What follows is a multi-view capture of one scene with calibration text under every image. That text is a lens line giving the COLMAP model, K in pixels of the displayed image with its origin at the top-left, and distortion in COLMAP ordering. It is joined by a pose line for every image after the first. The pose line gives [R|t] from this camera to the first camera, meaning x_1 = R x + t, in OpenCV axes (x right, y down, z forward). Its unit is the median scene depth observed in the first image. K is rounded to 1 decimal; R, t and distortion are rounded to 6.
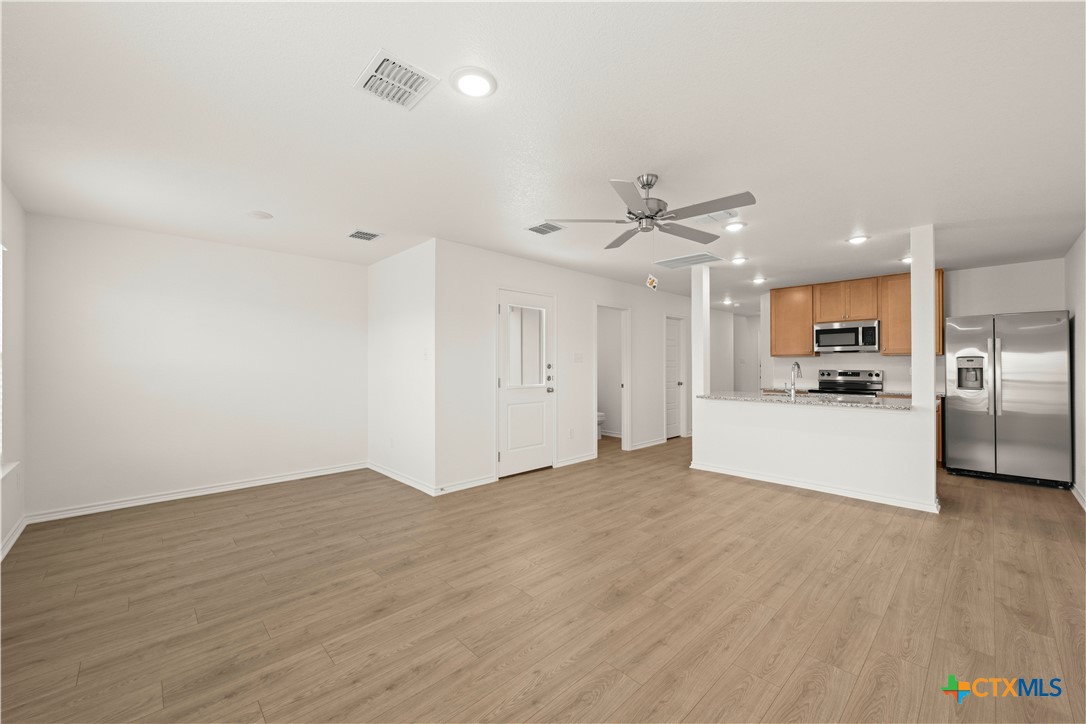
lens RADIAL K [[425.2, 0, 548.4], [0, 425.2, 363.5], [0, 0, 1]] dist [-0.000249, 0.000011]
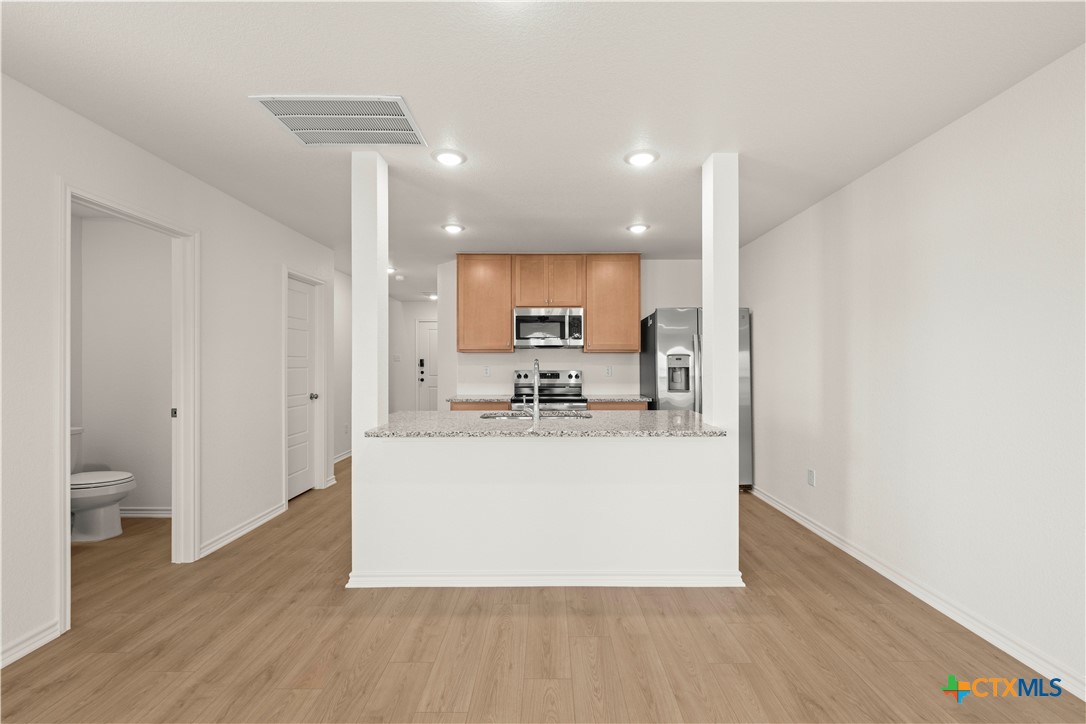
lens RADIAL K [[446.5, 0, 547.5], [0, 446.5, 360.9], [0, 0, 1]] dist [-0.000519, -0.000346]
pose [[0.692653, 0.004812, 0.721255, 0.187695], [-0.002798, 0.999988, -0.003984, 0.001595], [-0.721265, 0.000741, 0.692659, 0.712845]]
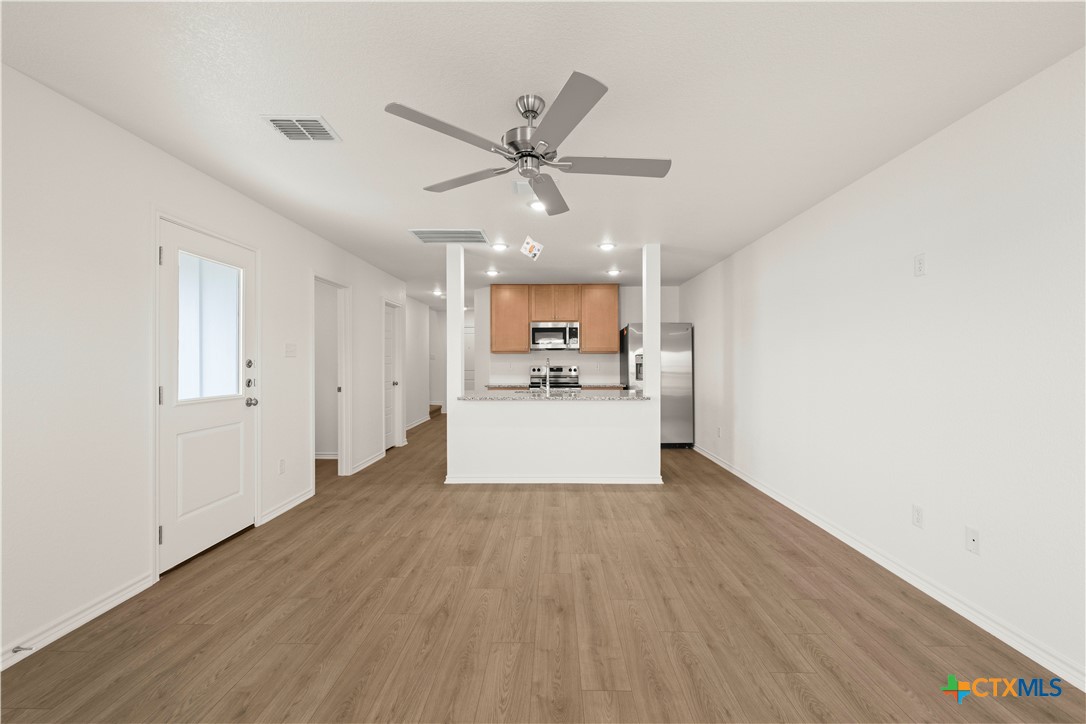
lens RADIAL K [[446.5, 0, 547.5], [0, 446.5, 360.9], [0, 0, 1]] dist [-0.000519, -0.000346]
pose [[0.702660, -0.000081, 0.711526, -0.213590], [-0.001652, 0.999997, 0.001745, 0.000917], [-0.711524, -0.002402, 0.702658, 0.330110]]
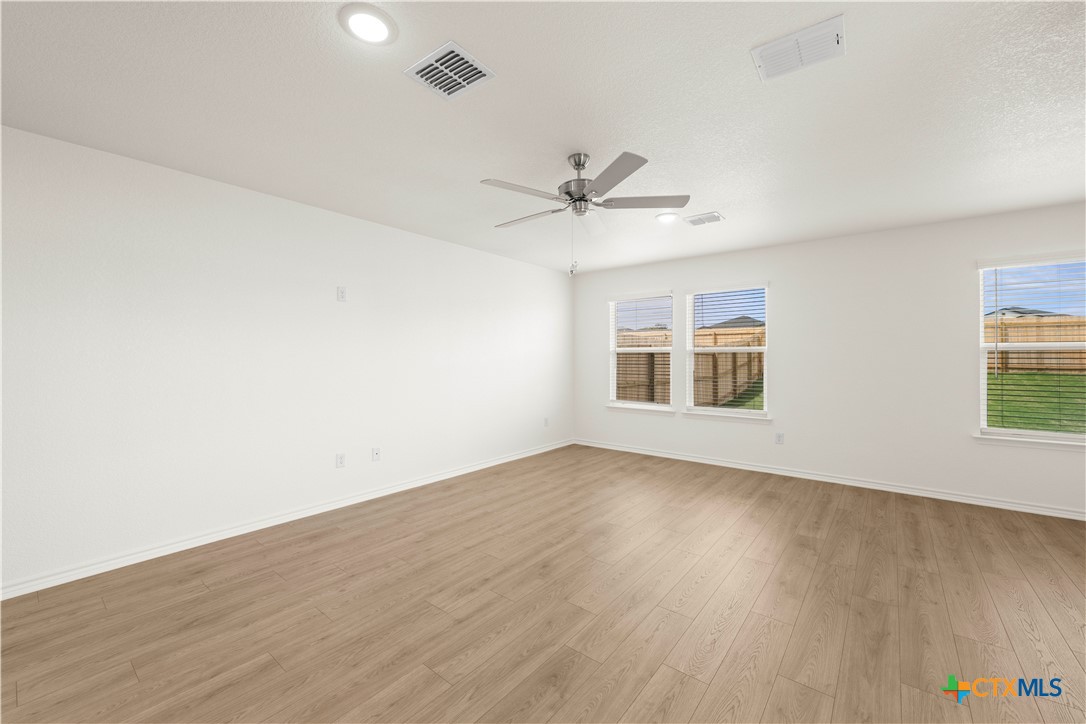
lens RADIAL K [[429.0, 0, 549.4], [0, 429.0, 351.9], [0, 0, 1]] dist [-0.001924, -0.000147]
pose [[-0.990836, -0.002024, -0.135055, 0.316256], [0.000112, 0.999875, -0.015808, 0.004211], [0.135070, -0.015679, -0.990712, 1.432860]]
